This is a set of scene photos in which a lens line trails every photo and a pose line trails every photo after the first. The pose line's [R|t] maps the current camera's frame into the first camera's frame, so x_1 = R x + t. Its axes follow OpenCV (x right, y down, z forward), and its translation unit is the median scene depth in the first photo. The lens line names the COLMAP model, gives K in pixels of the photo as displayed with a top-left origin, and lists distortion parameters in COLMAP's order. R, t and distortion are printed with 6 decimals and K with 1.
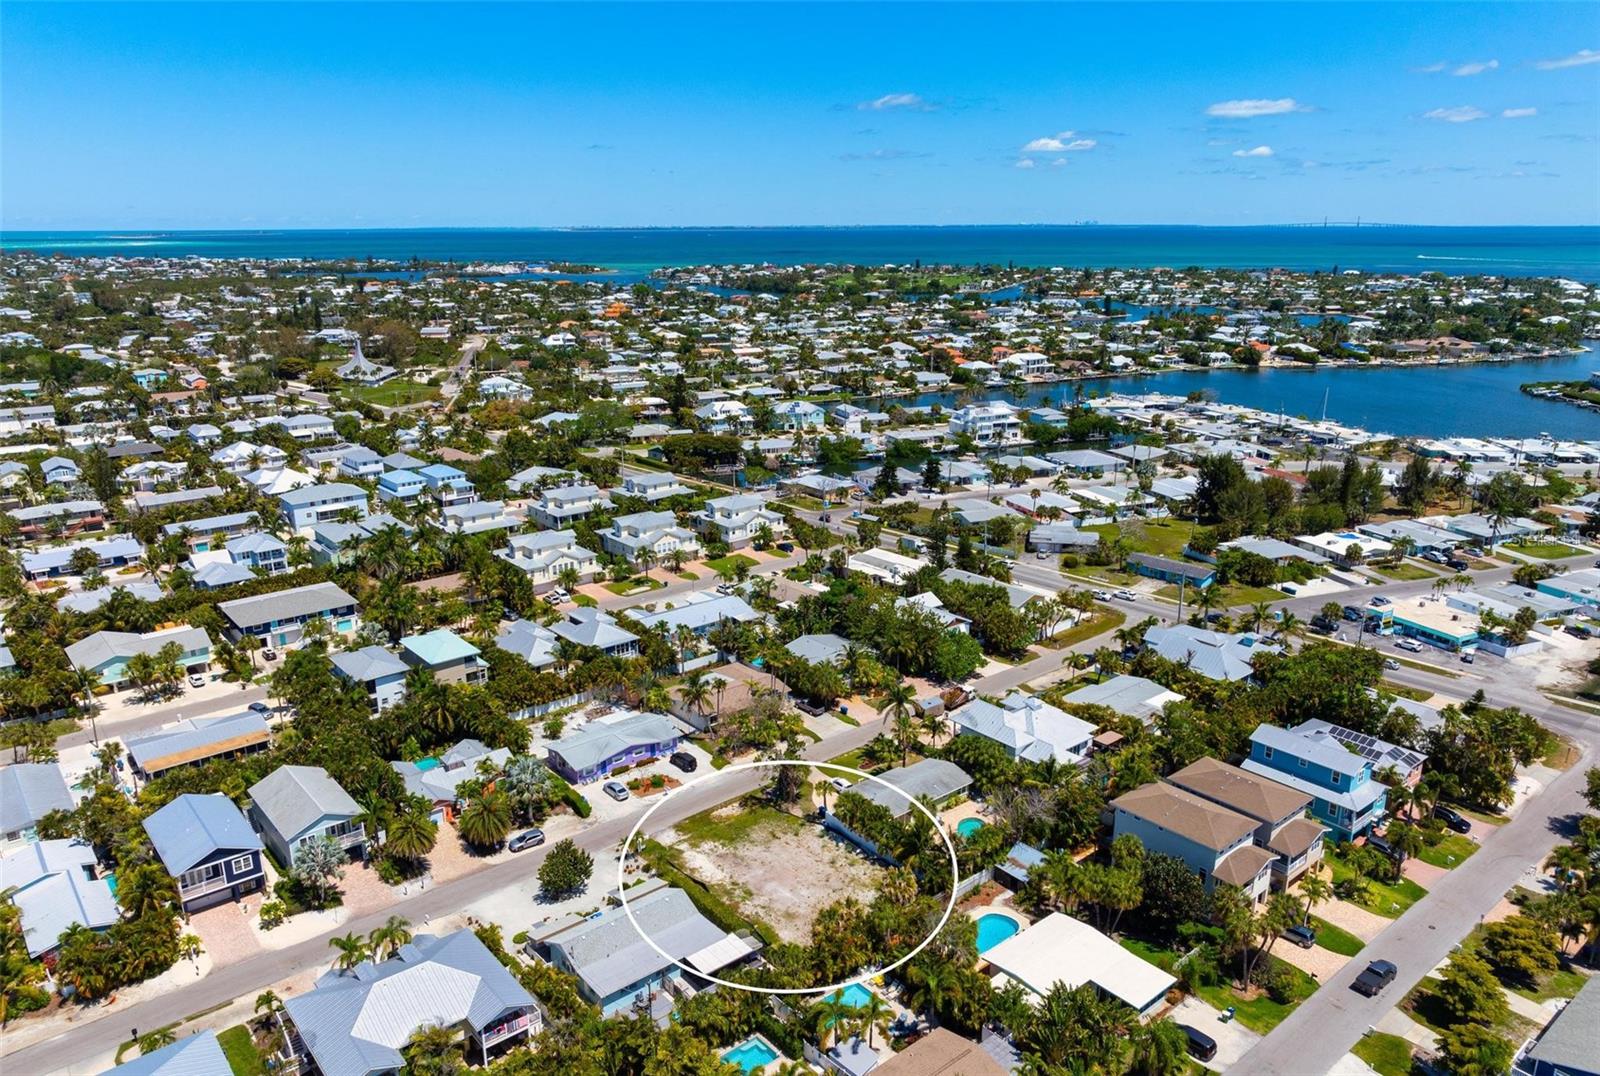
lens RADIAL K [[1114.0, 0, 799.3], [0, 1114.0, 570.0], [0, 0, 1]] dist [-0.000125, -0.002122]
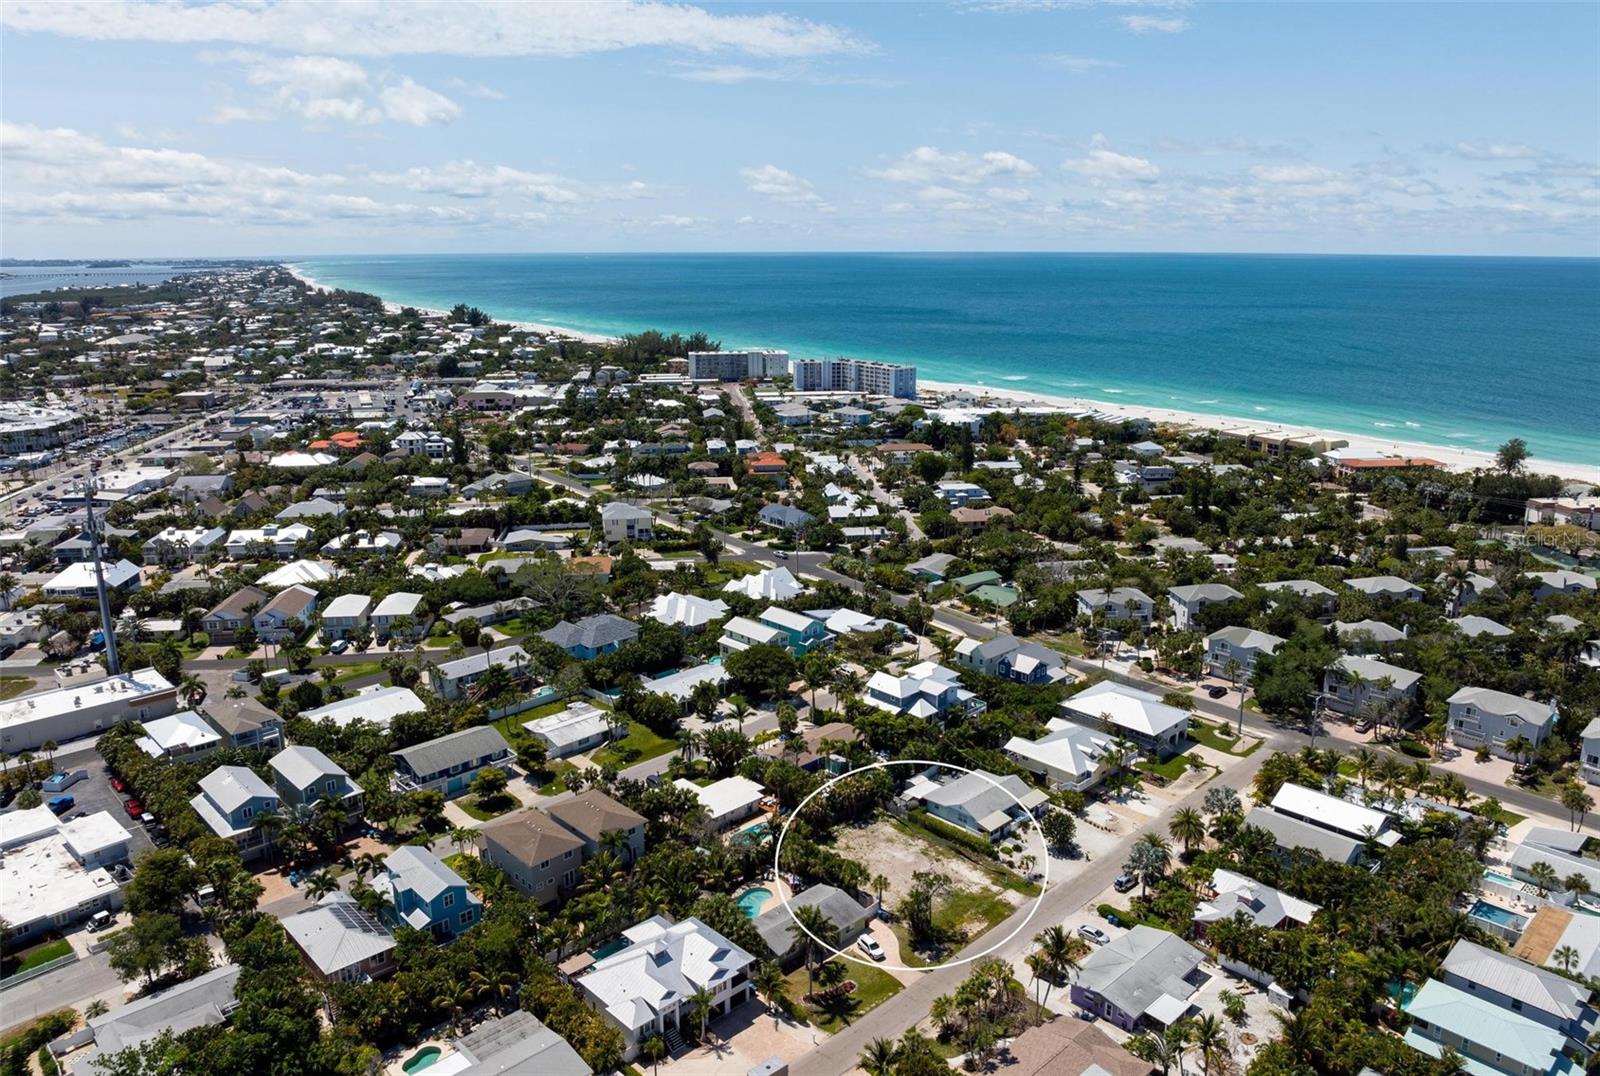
lens RADIAL K [[1138.3, 0, 804.2], [0, 1138.3, 490.6], [0, 0, 1]] dist [-0.021032, -0.005116]
pose [[-0.997458, 0.018371, -0.068847, 0.102848], [-0.017960, 0.870178, 0.492410, -0.422291], [0.068955, 0.492394, -0.867636, 1.085492]]
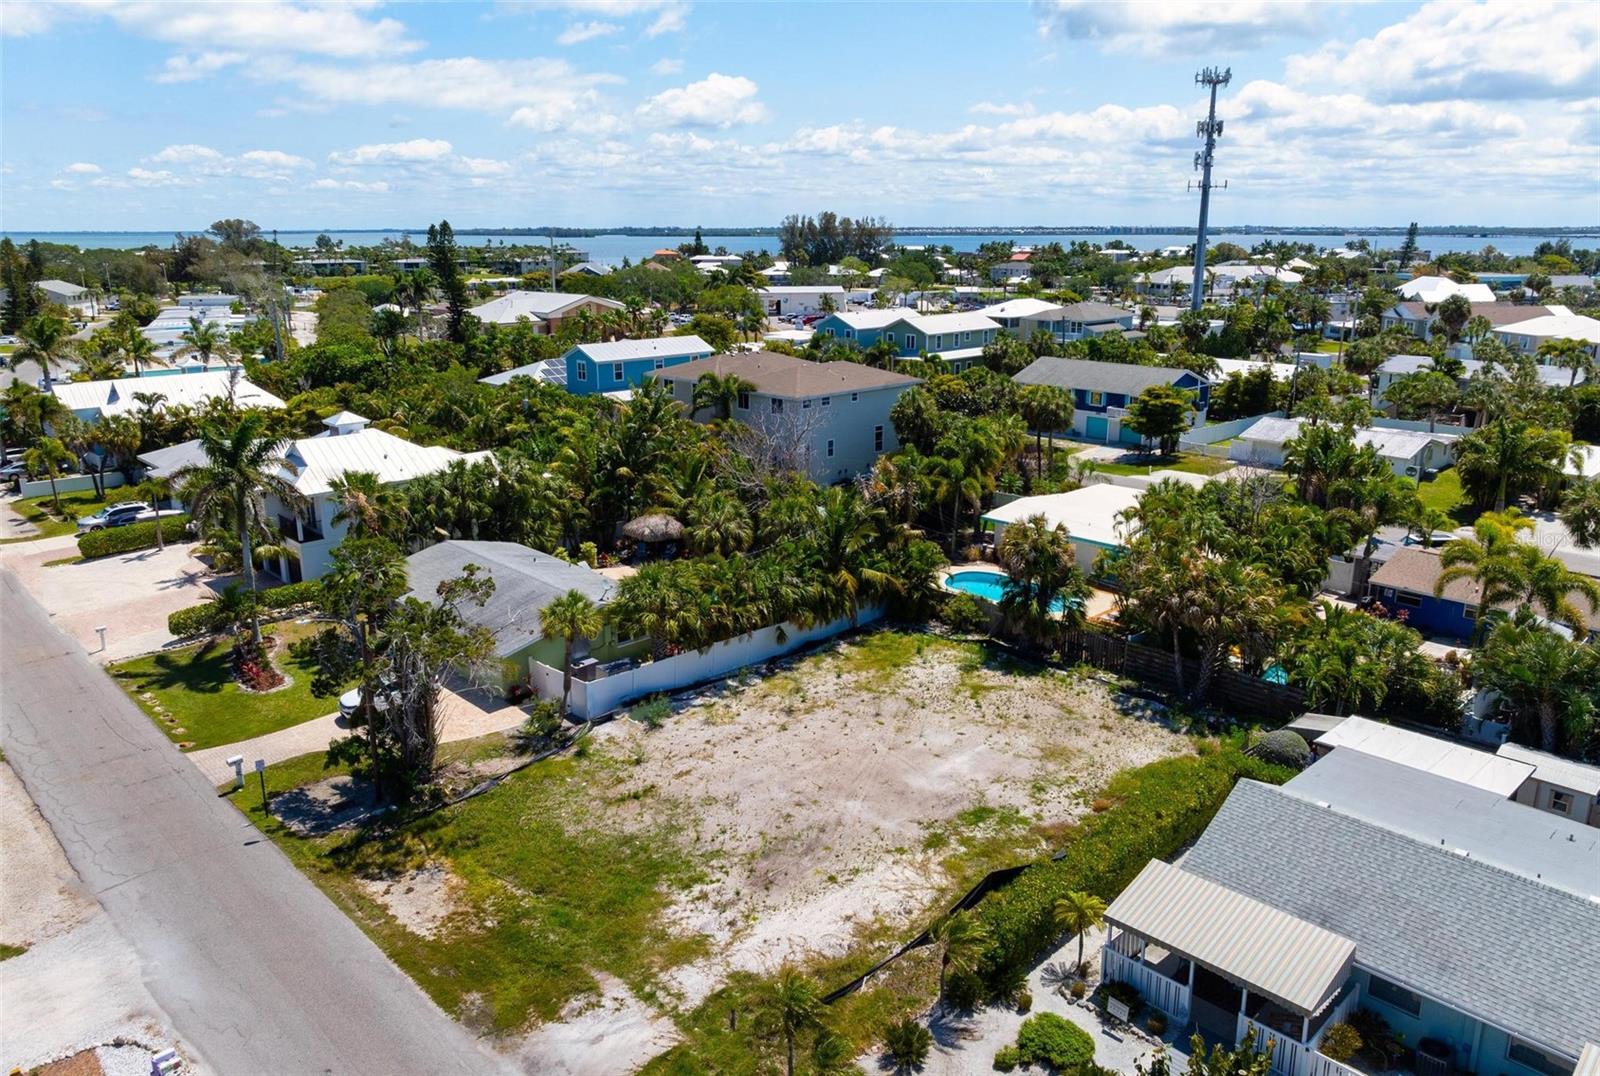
lens RADIAL K [[1125.0, 0, 800.0], [0, 1125.0, 538.0], [0, 0, 1]] dist [-0.001796, -0.000273]
pose [[-0.067006, -0.260746, 0.963079, -0.184032], [0.301551, 0.914817, 0.268659, 0.063457], [-0.951093, 0.308419, 0.017330, 0.562856]]
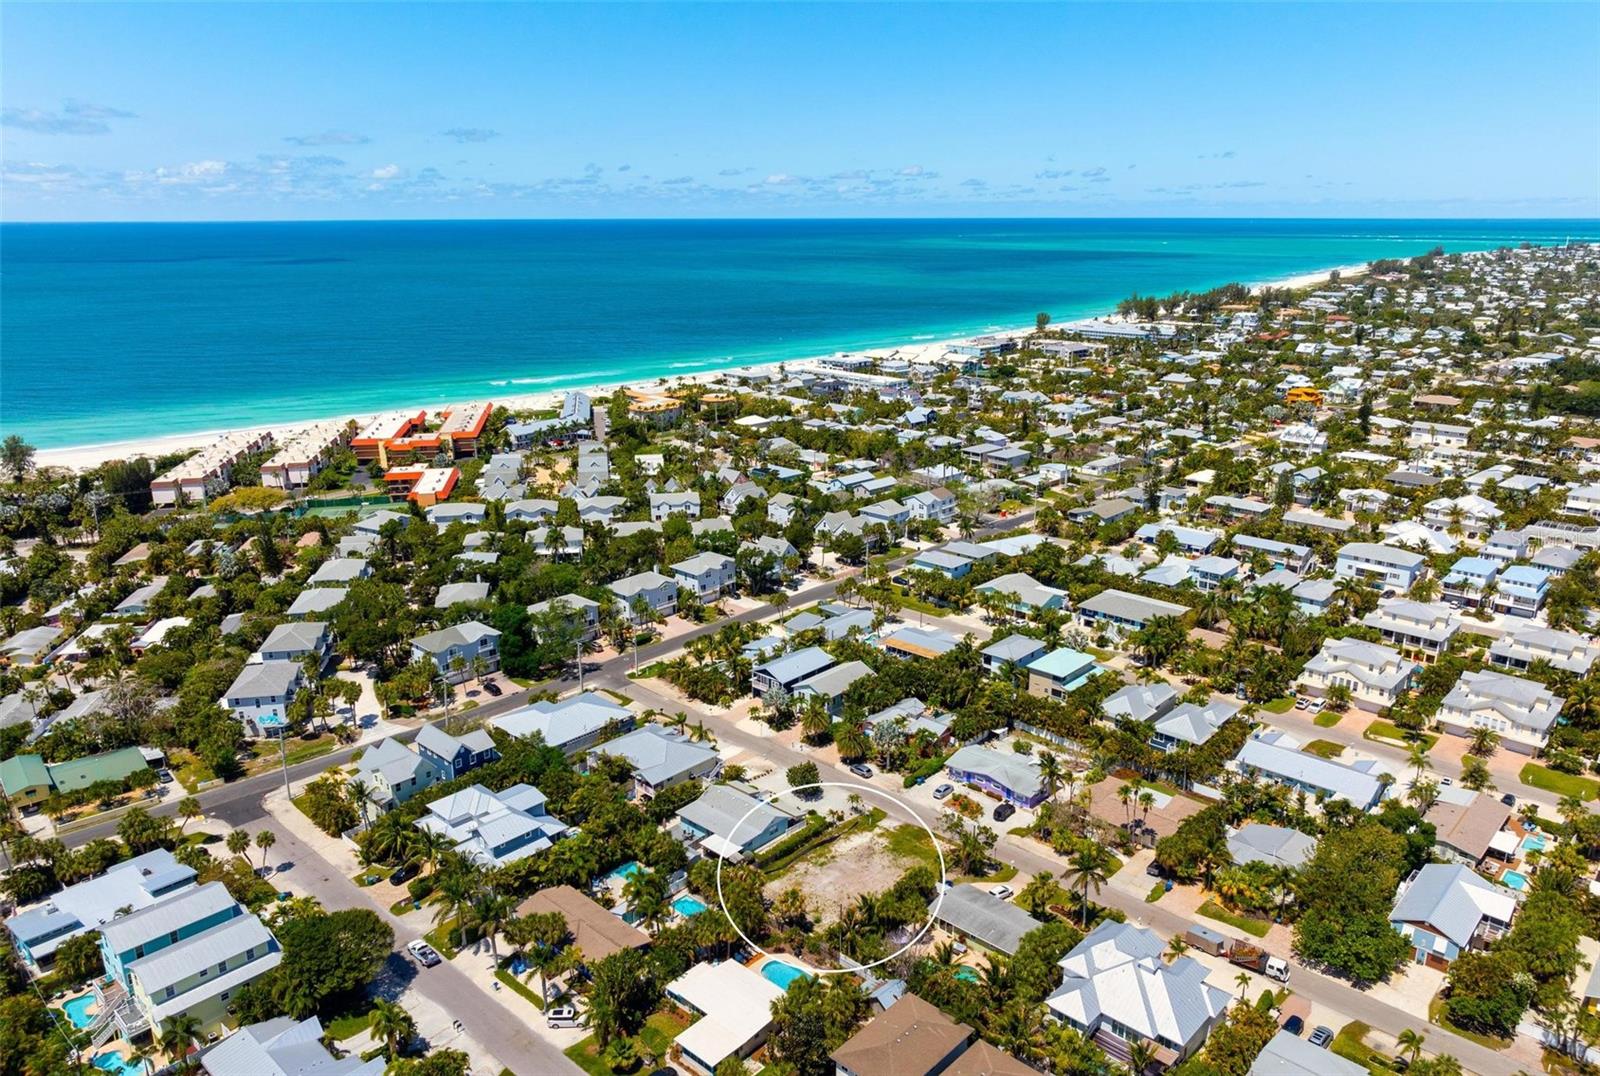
lens RADIAL K [[1117.5, 0, 797.5], [0, 1117.5, 538.1], [0, 0, 1]] dist [0.003309, -0.008999]
pose [[0.120706, 0.278554, -0.952805, 0.611909], [-0.292856, 0.927097, 0.233938, -0.204927], [0.948507, 0.250797, 0.193482, 0.341480]]
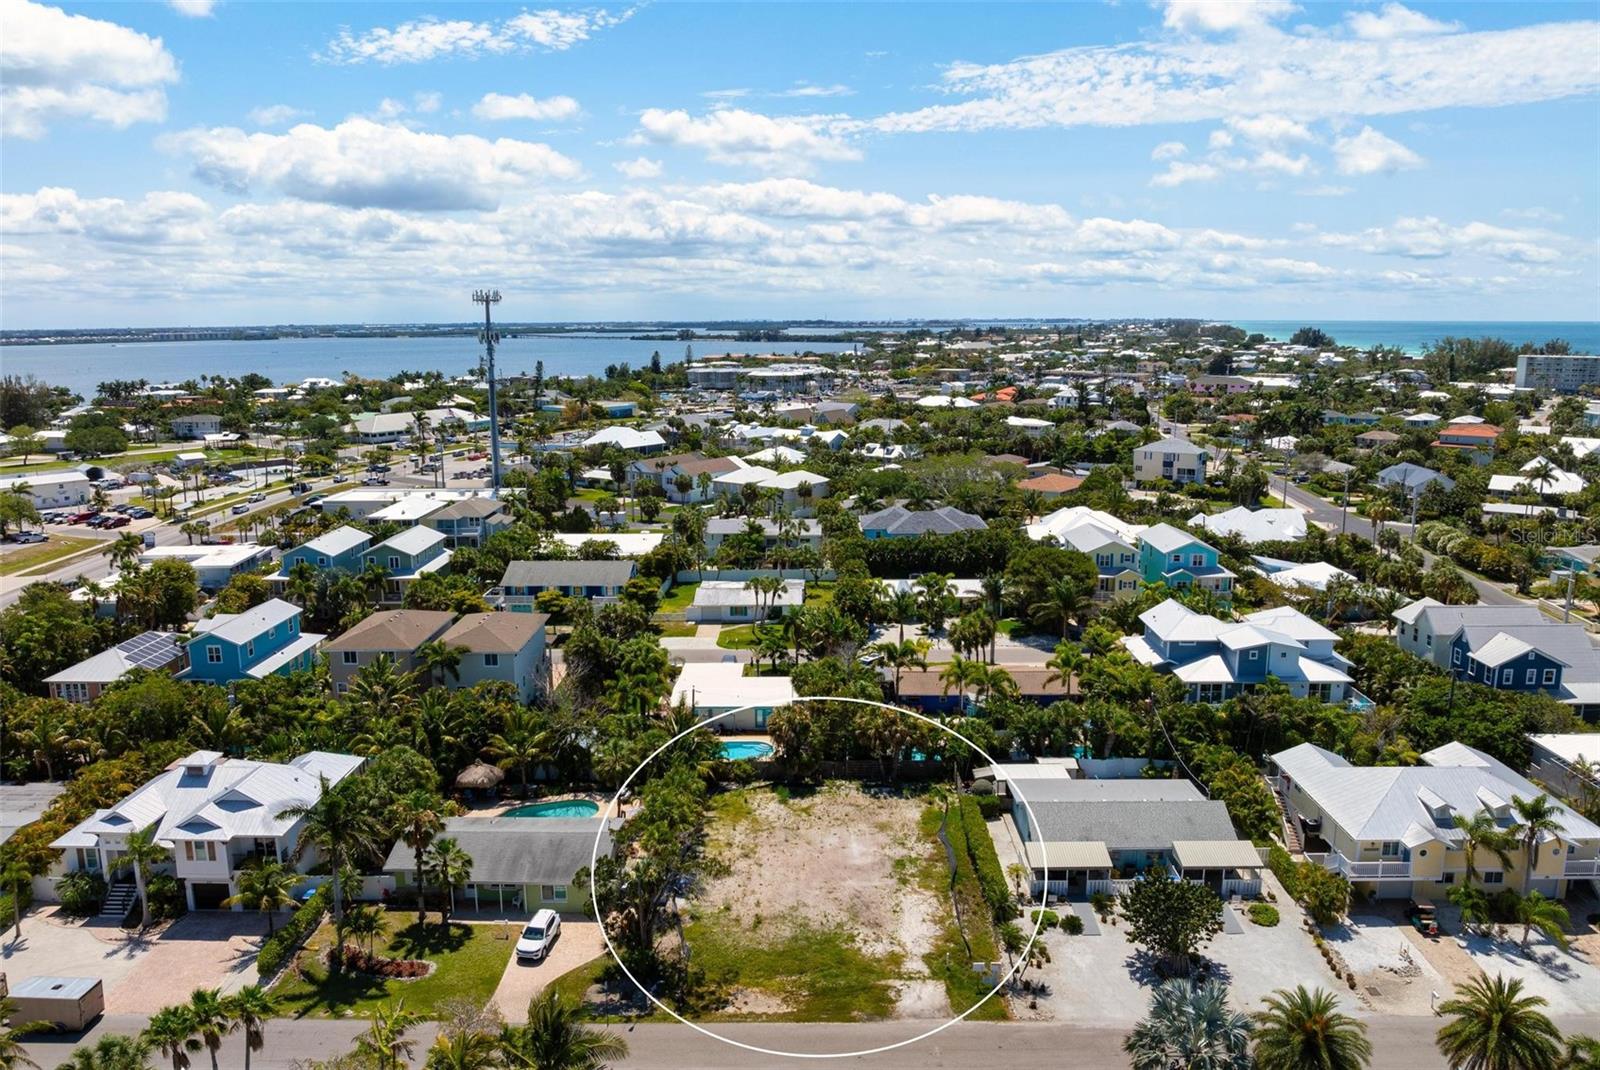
lens RADIAL K [[1134.7, 0, 790.0], [0, 1134.7, 534.0], [0, 0, 1]] dist [-0.039997, 0.002648]
pose [[-0.756809, -0.115273, 0.643391, -0.221892], [0.205995, 0.892103, 0.402141, -0.089586], [-0.620327, 0.436880, -0.651406, 0.766237]]
